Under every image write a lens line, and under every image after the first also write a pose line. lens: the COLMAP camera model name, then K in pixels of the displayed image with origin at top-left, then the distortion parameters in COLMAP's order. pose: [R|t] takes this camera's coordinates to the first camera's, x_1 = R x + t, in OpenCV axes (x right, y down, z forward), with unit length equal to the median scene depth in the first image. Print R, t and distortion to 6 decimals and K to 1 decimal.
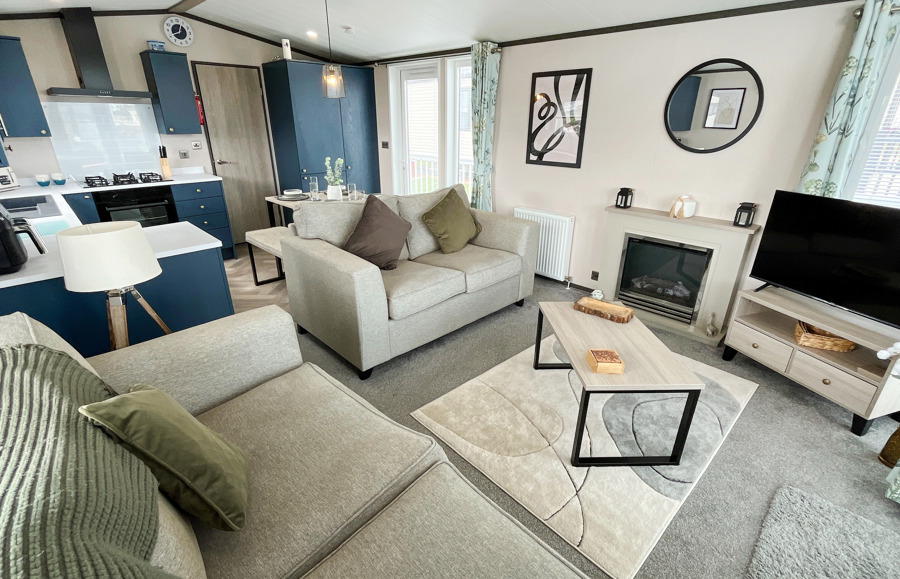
lens RADIAL K [[419.1, 0, 450.0], [0, 419.1, 289.5], [0, 0, 1]] dist [-0.002097, -0.000158]
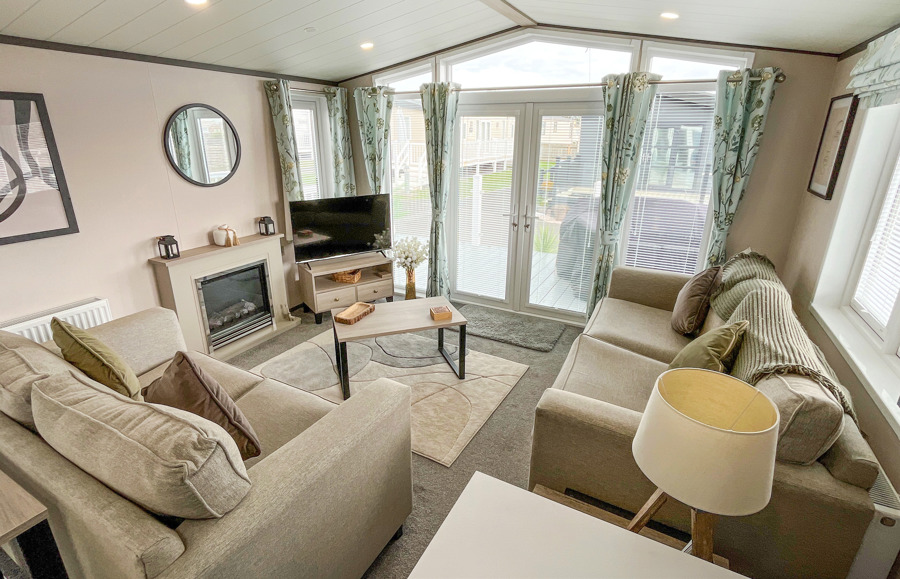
lens RADIAL K [[430.2, 0, 446.5], [0, 430.2, 274.9], [0, 0, 1]] dist [-0.001746, 0.000028]
pose [[-0.294205, -0.309599, 0.904208, -0.615898], [0.352744, 0.844110, 0.403795, -0.346892], [-0.888265, 0.437752, -0.139132, 0.676096]]
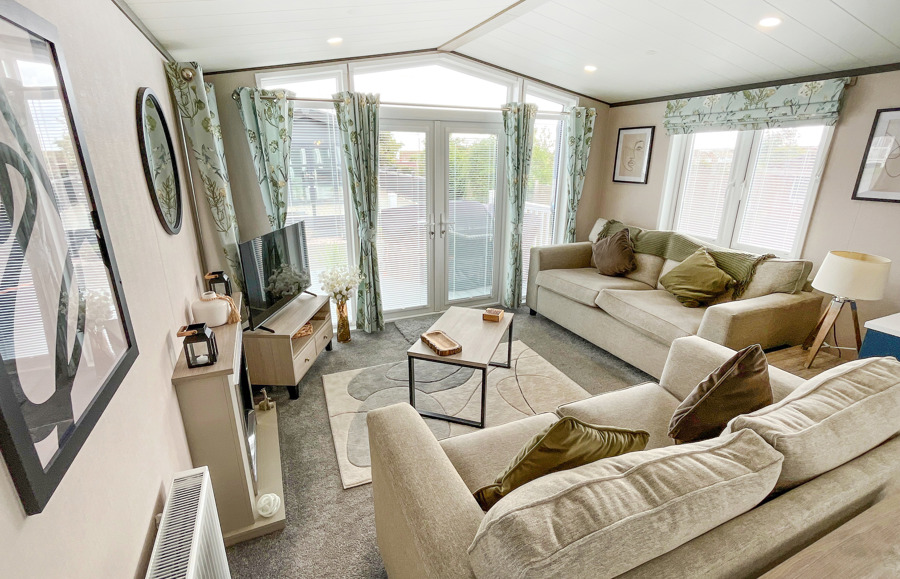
lens RADIAL K [[419.1, 0, 450.0], [0, 419.1, 289.5], [0, 0, 1]] dist [-0.002097, -0.000158]
pose [[-0.932208, -0.125230, 0.339566, -0.015170], [0.124344, 0.770300, 0.625442, -0.575387], [-0.339892, 0.625265, -0.702508, 1.281828]]
